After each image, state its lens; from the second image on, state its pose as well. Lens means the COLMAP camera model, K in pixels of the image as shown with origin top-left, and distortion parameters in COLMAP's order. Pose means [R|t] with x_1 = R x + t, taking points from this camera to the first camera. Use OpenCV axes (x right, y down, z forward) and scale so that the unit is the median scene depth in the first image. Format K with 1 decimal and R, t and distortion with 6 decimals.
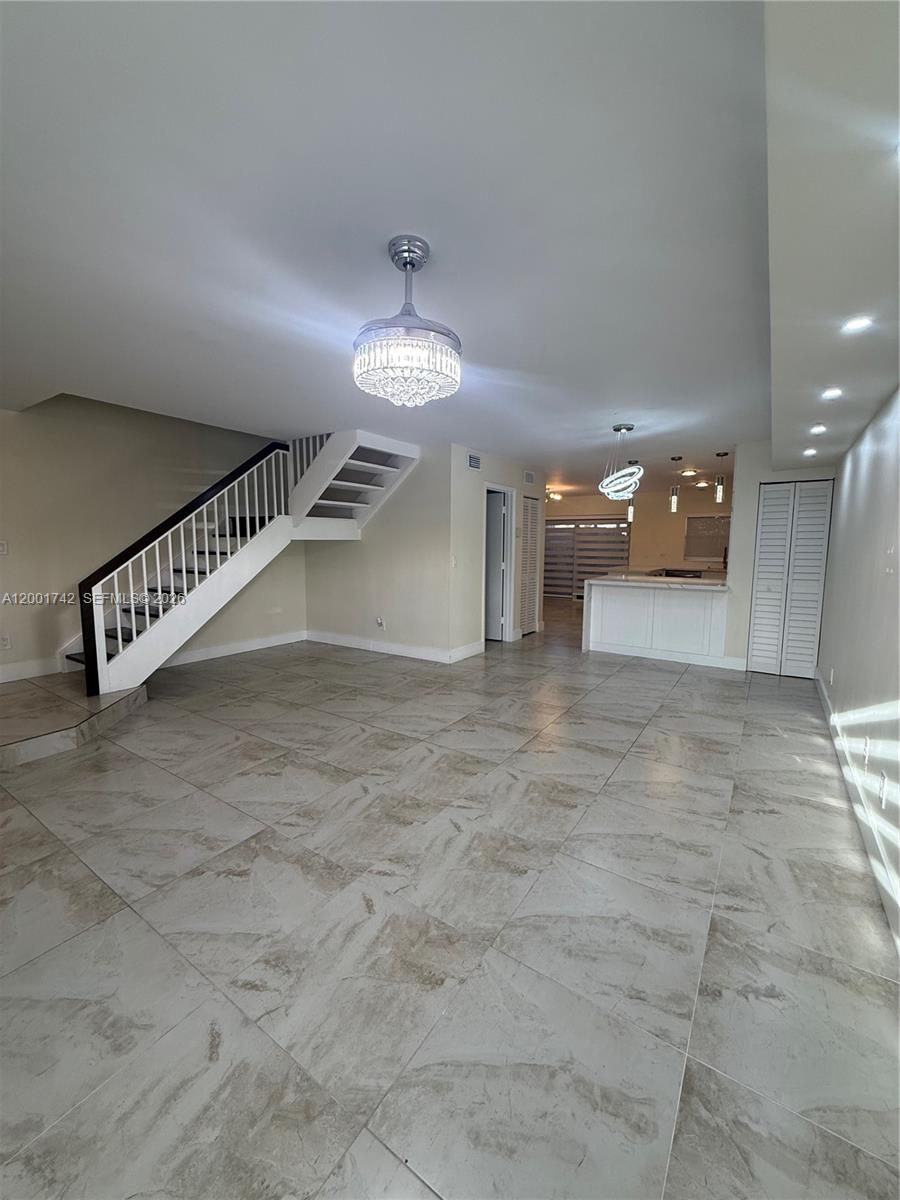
lens RADIAL K [[479.2, 0, 450.5], [0, 479.2, 593.6], [0, 0, 1]] dist [0.000351, 0.000375]
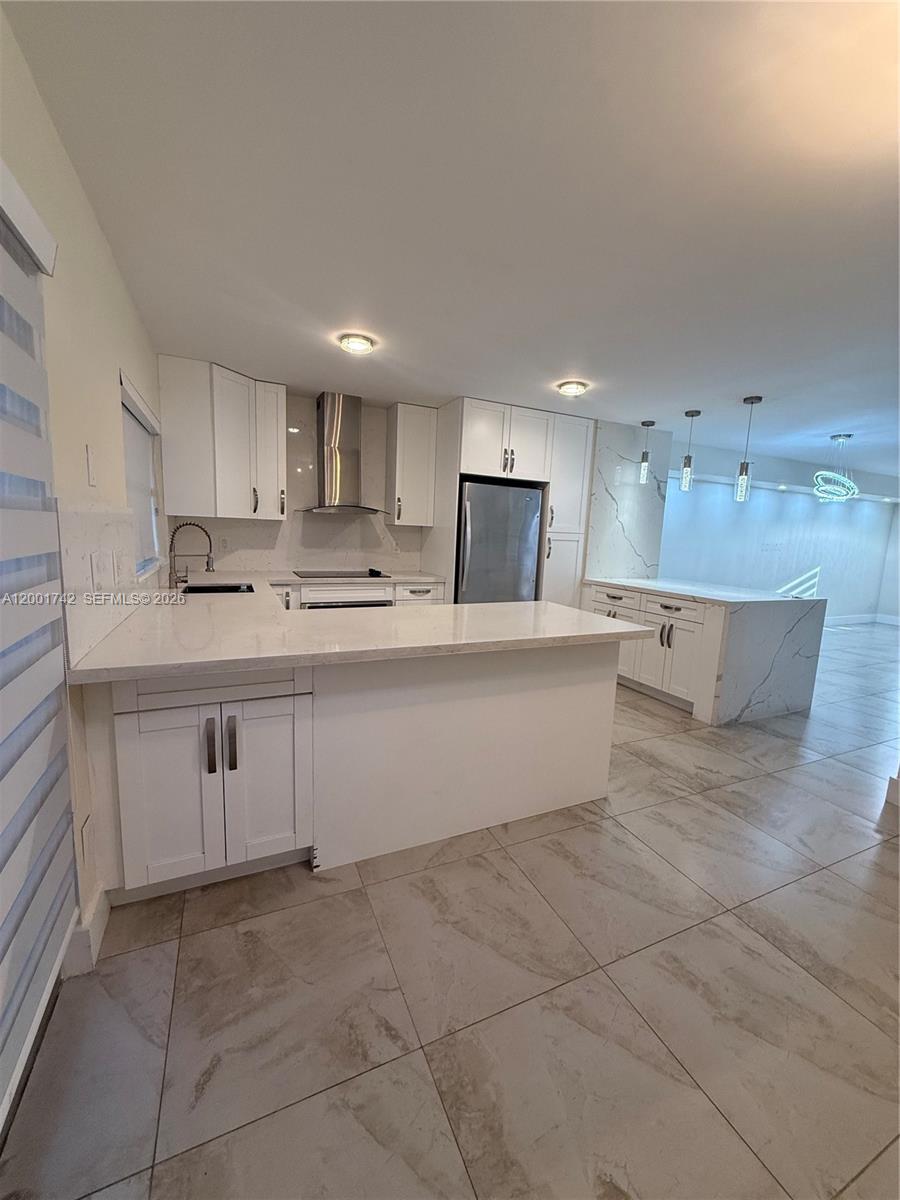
lens RADIAL K [[479.2, 0, 452.0], [0, 479.2, 595.2], [0, 0, 1]] dist [0.000351, 0.000375]
pose [[-0.852881, -0.110889, 0.510193, -0.314432], [0.013558, 0.972152, 0.233959, -0.177714], [-0.521929, 0.206456, -0.827627, 1.631936]]
